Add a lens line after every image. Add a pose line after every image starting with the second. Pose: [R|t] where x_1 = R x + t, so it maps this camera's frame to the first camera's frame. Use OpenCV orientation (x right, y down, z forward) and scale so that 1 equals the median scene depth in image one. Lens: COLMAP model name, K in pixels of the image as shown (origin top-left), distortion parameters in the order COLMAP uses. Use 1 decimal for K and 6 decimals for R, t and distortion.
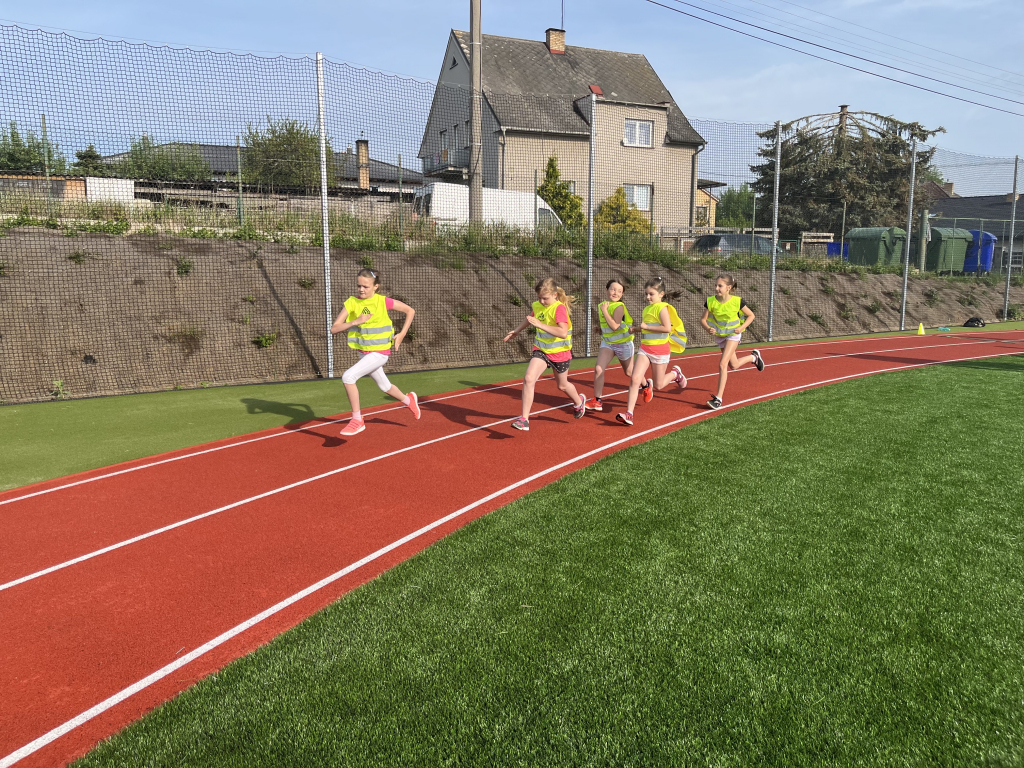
lens RADIAL K [[786.1, 0, 496.0], [0, 786.1, 374.5], [0, 0, 1]] dist [0.051810, -0.076007]
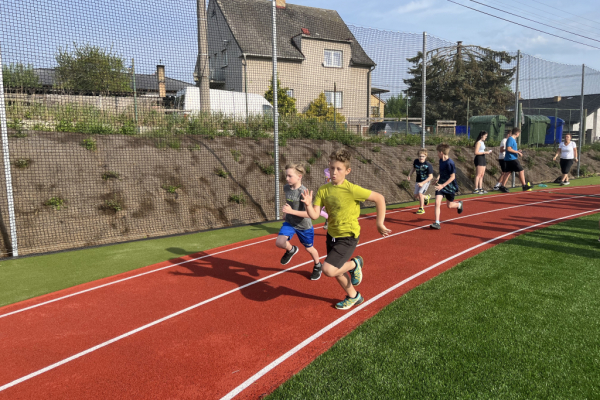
lens RADIAL K [[461.1, 0, 297.2], [0, 461.1, 199.0], [0, 0, 1]] dist [0.042581, -0.051699]
pose [[0.996620, -0.024113, 0.078528, 0.069619], [0.025511, 0.999533, -0.016845, -0.031437], [-0.078085, 0.018791, 0.996770, 0.221653]]
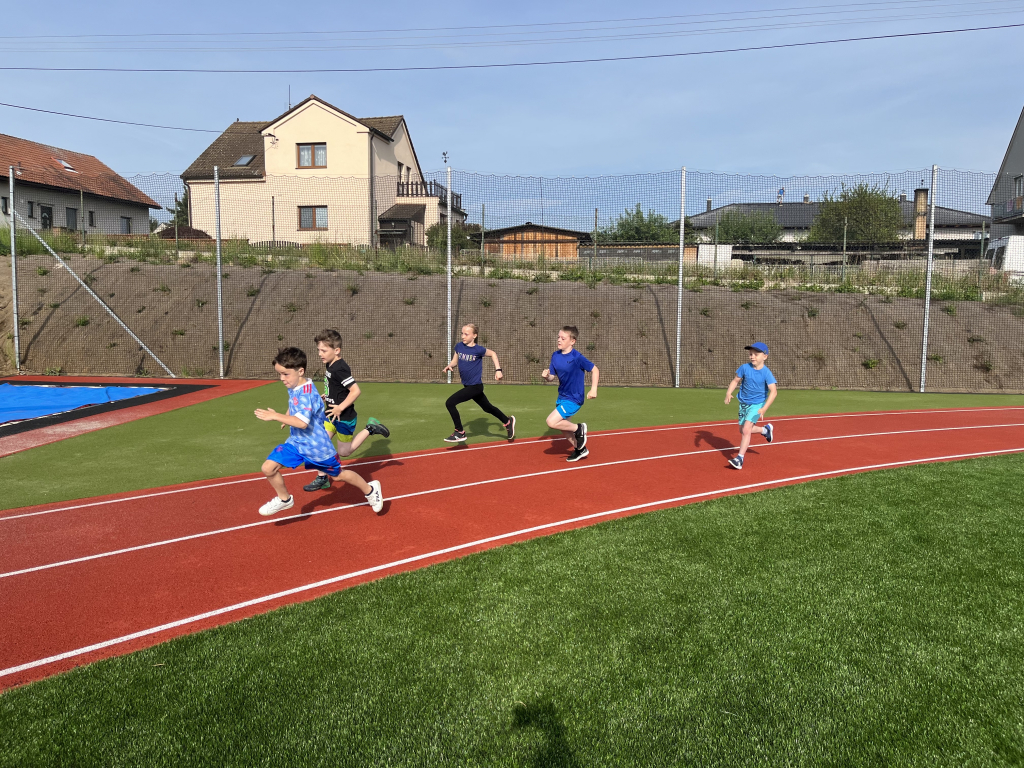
lens RADIAL K [[786.1, 0, 493.9], [0, 786.1, 378.3], [0, 0, 1]] dist [0.051810, -0.076007]
pose [[0.805730, 0.063115, -0.588910, 0.002466], [-0.094091, 0.995319, -0.022062, 0.050477], [0.584761, 0.073187, 0.807897, -0.354305]]
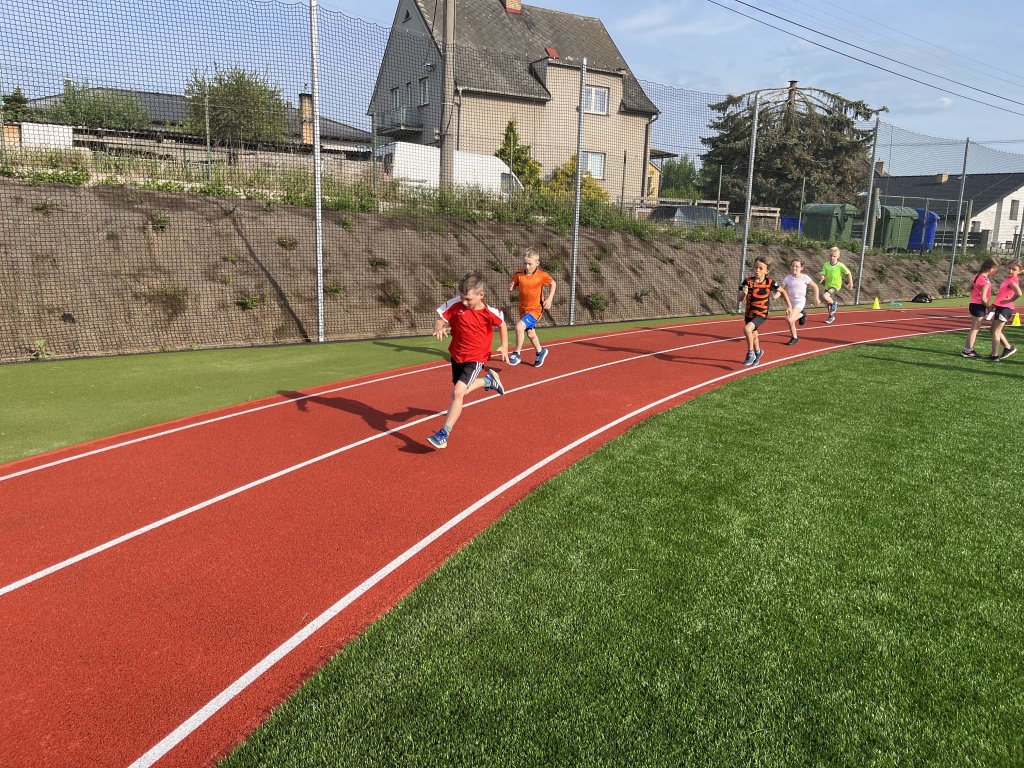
lens RADIAL K [[786.1, 0, 506.2], [0, 786.1, 388.9], [0, 0, 1]] dist [0.051810, -0.076007]
pose [[0.995501, 0.010101, 0.094209, -0.044975], [-0.015741, 0.998115, 0.059315, 0.000482], [-0.093432, -0.060531, 0.993784, 0.002851]]
